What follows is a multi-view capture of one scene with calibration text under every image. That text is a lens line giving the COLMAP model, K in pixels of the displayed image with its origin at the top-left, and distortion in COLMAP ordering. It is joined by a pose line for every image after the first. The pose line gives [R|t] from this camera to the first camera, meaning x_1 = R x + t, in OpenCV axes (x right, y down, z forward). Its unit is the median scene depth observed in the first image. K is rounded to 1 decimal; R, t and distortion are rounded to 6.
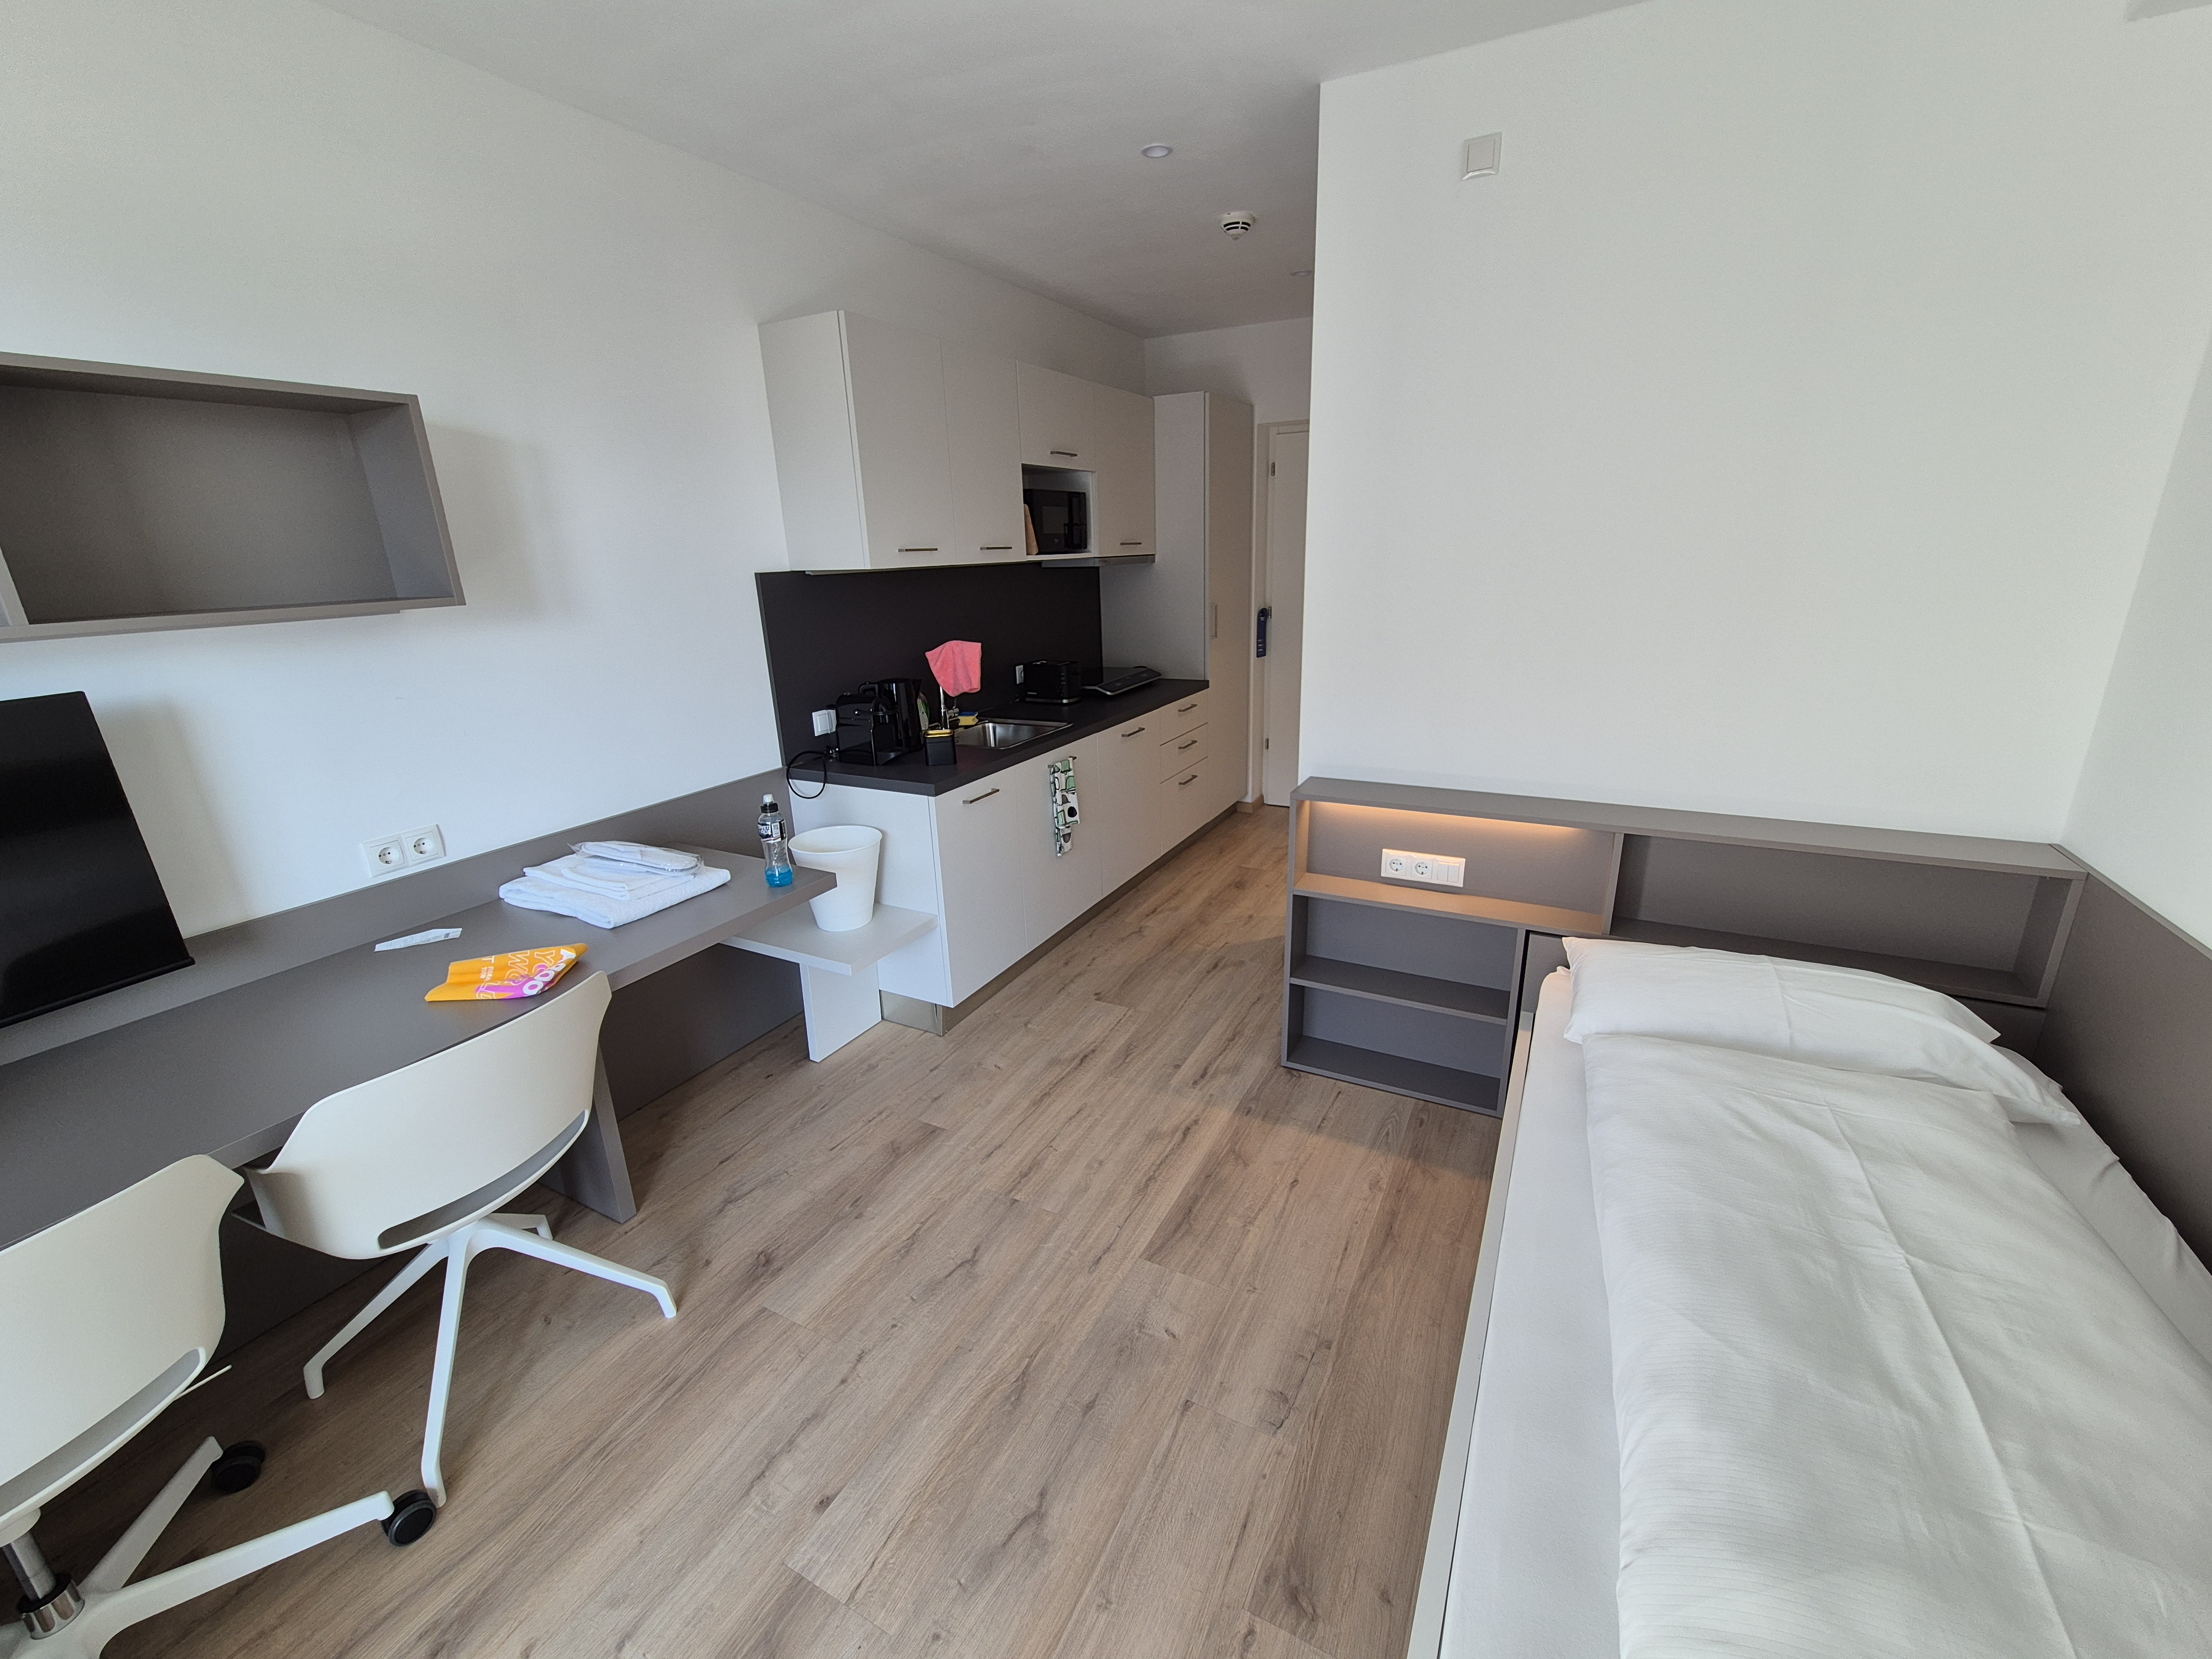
lens RADIAL K [[903.2, 0, 1106.0], [0, 903.2, 829.5], [0, 0, 1]] dist [-0.000293, -0.000010]
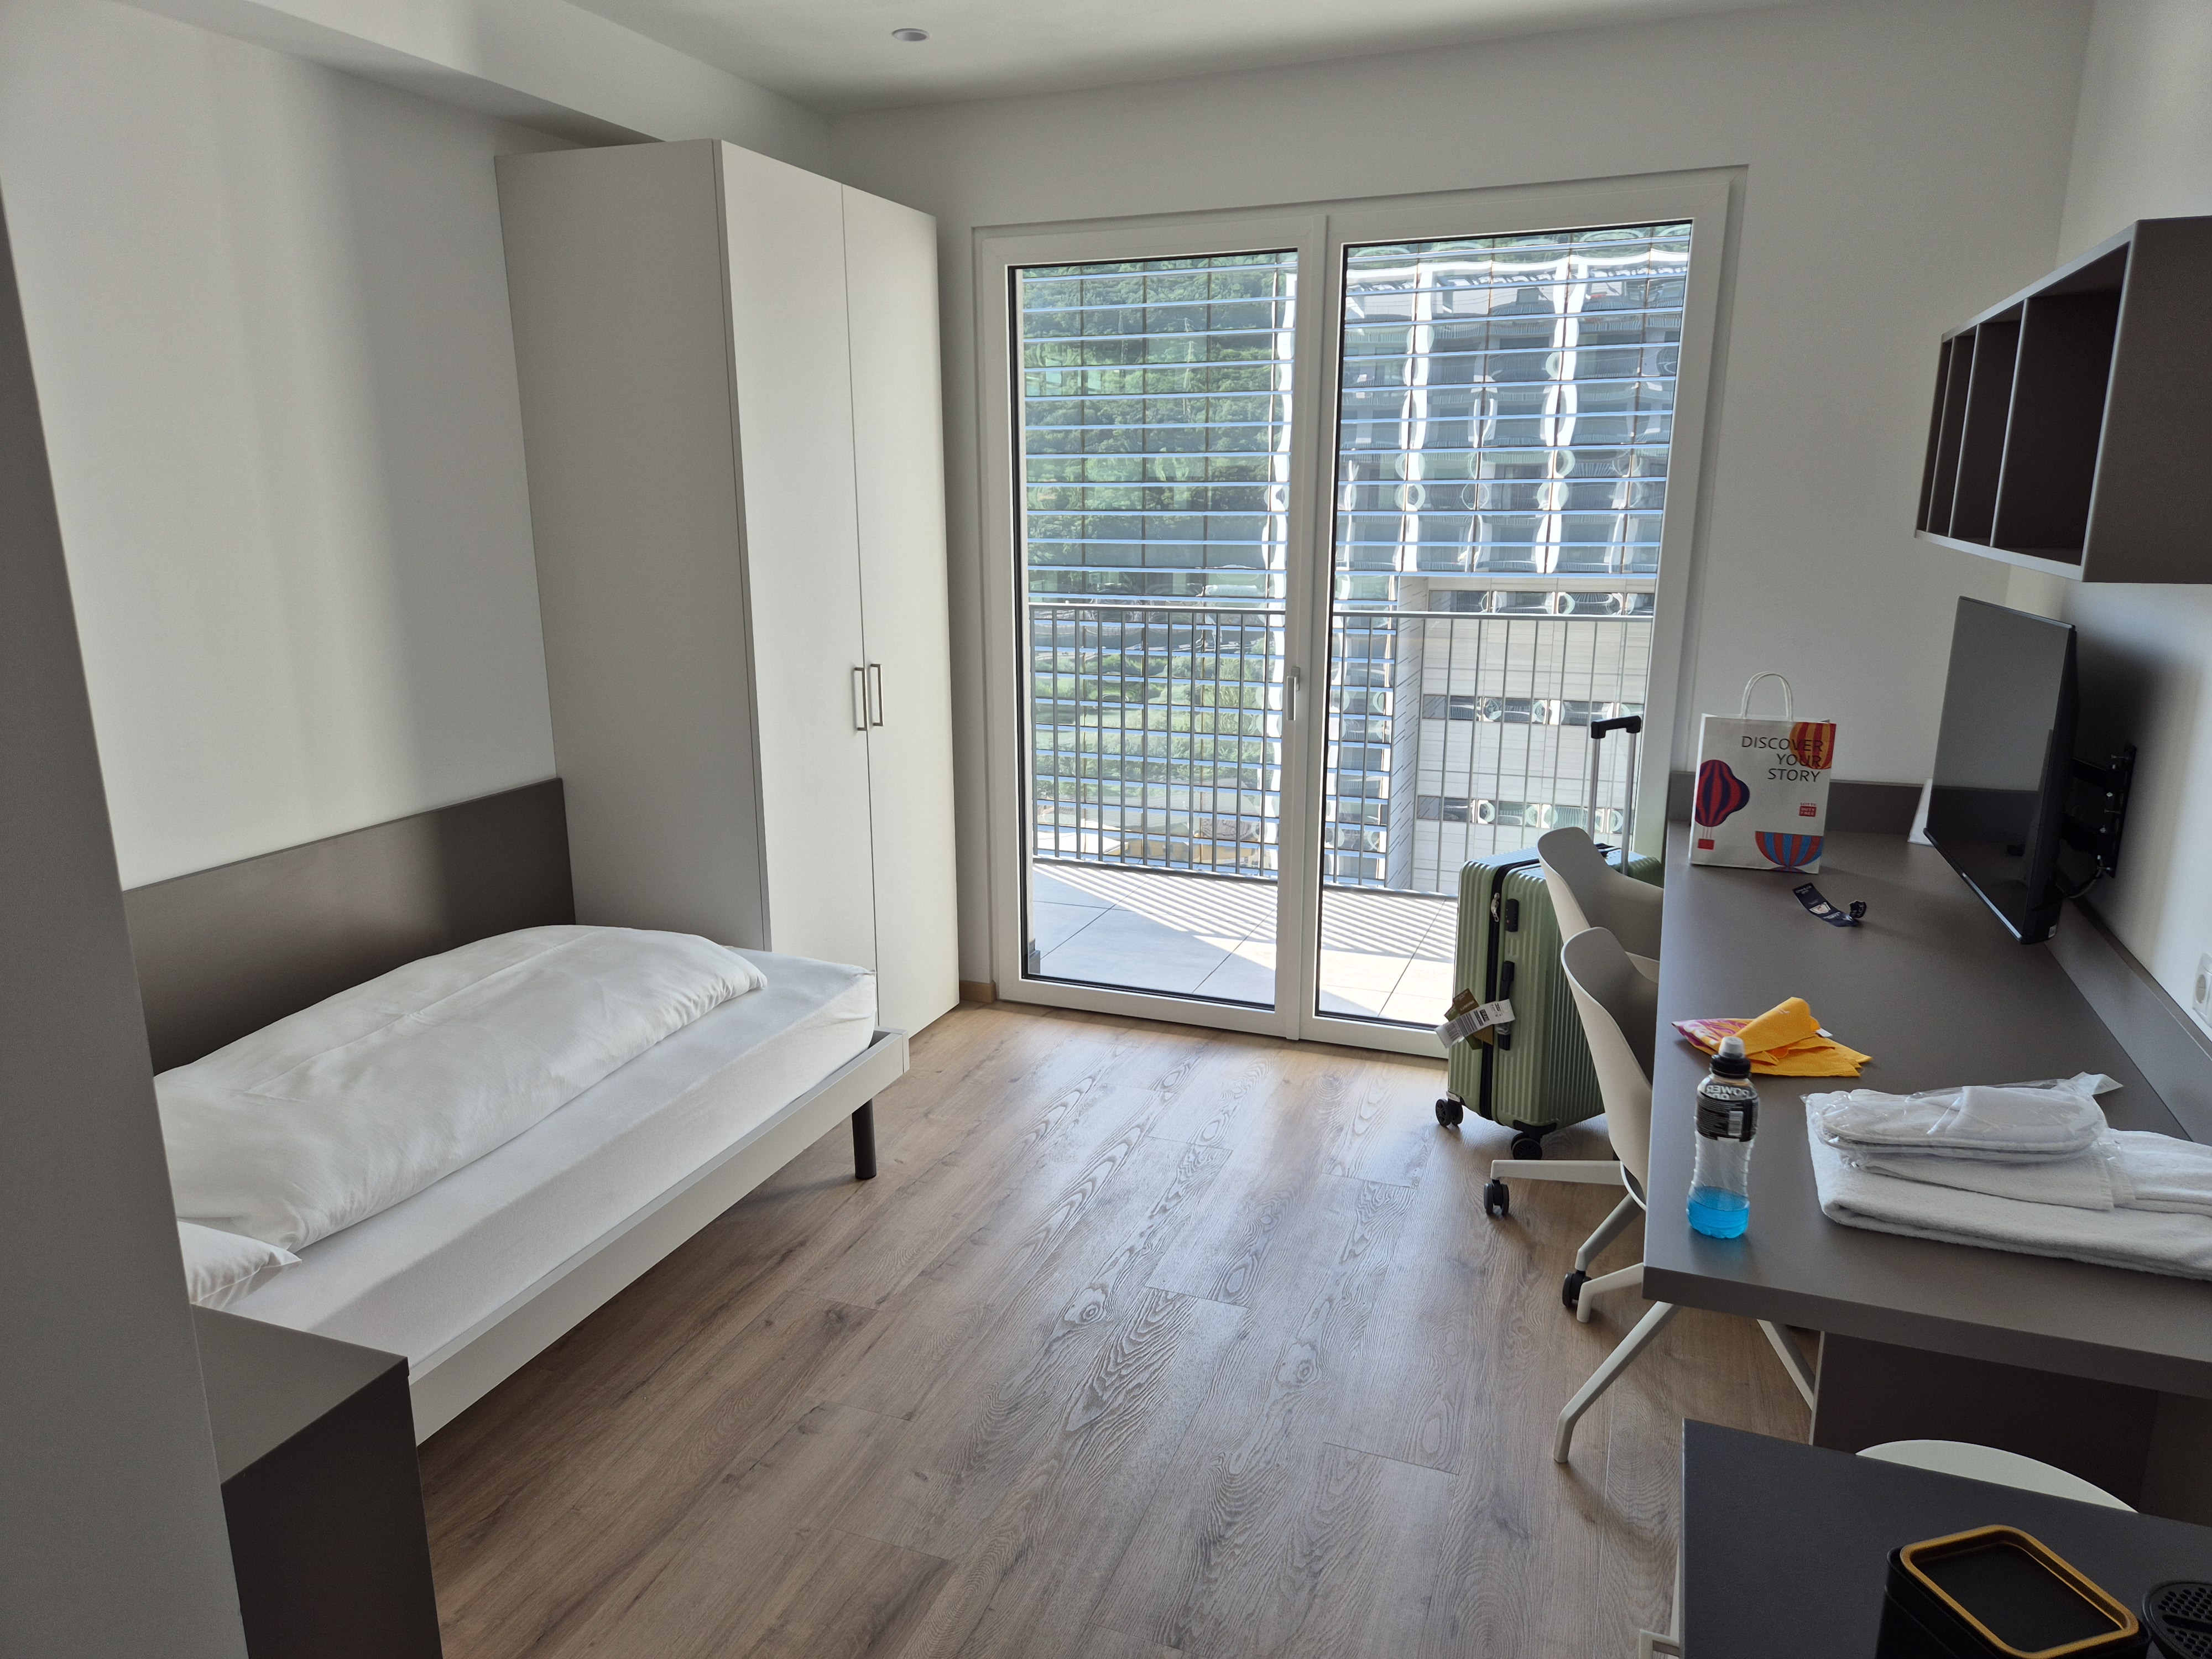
lens RADIAL K [[1462.8, 0, 1106.0], [0, 1462.8, 829.5], [0, 0, 1]] dist [-0.000112, -0.000179]
pose [[-0.991920, 0.058754, -0.112437, 0.026133], [-0.007899, 0.855965, 0.516973, -0.797997], [0.126616, 0.513684, -0.848585, 2.393002]]
